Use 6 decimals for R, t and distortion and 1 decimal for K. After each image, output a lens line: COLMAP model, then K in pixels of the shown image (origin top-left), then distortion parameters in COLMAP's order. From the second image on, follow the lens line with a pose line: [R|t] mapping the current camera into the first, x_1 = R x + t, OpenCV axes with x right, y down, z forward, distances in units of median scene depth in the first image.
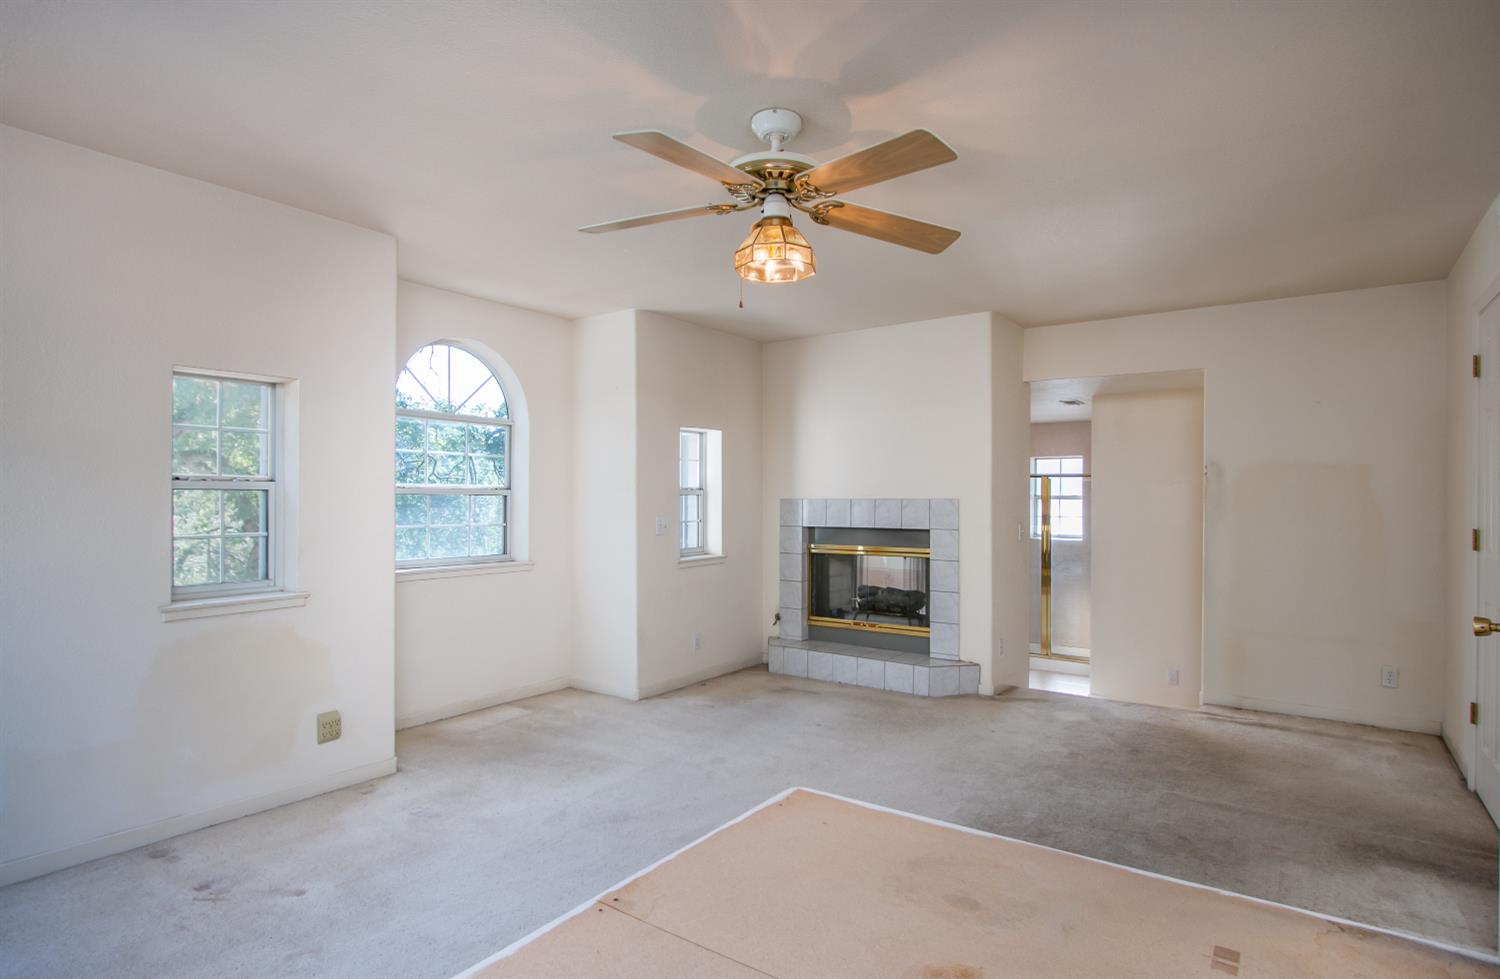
lens RADIAL K [[776.9, 0, 750.0], [0, 776.9, 489.5], [0, 0, 1]] dist [-0.004399, -0.000801]
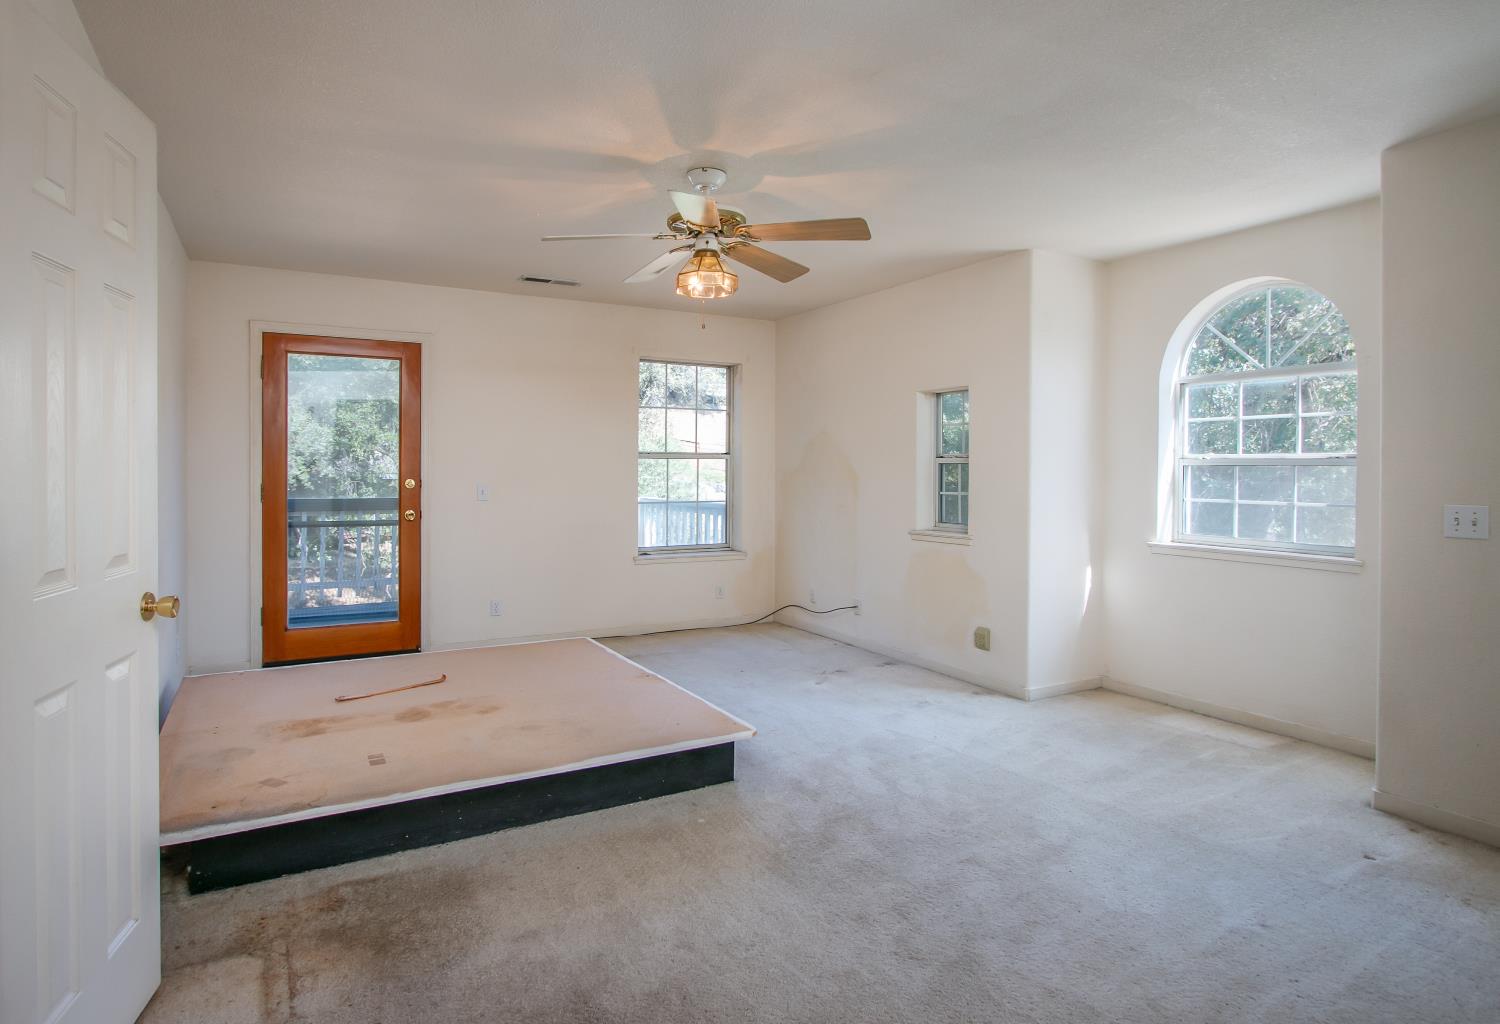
lens RADIAL K [[831.5, 0, 749.3], [0, 831.5, 468.0], [0, 0, 1]] dist [0.002960, 0.000242]
pose [[-0.420924, -0.003896, -0.907088, 0.997388], [0.007614, 0.999940, -0.007828, 0.016710], [0.907064, -0.010201, -0.420869, 1.307898]]
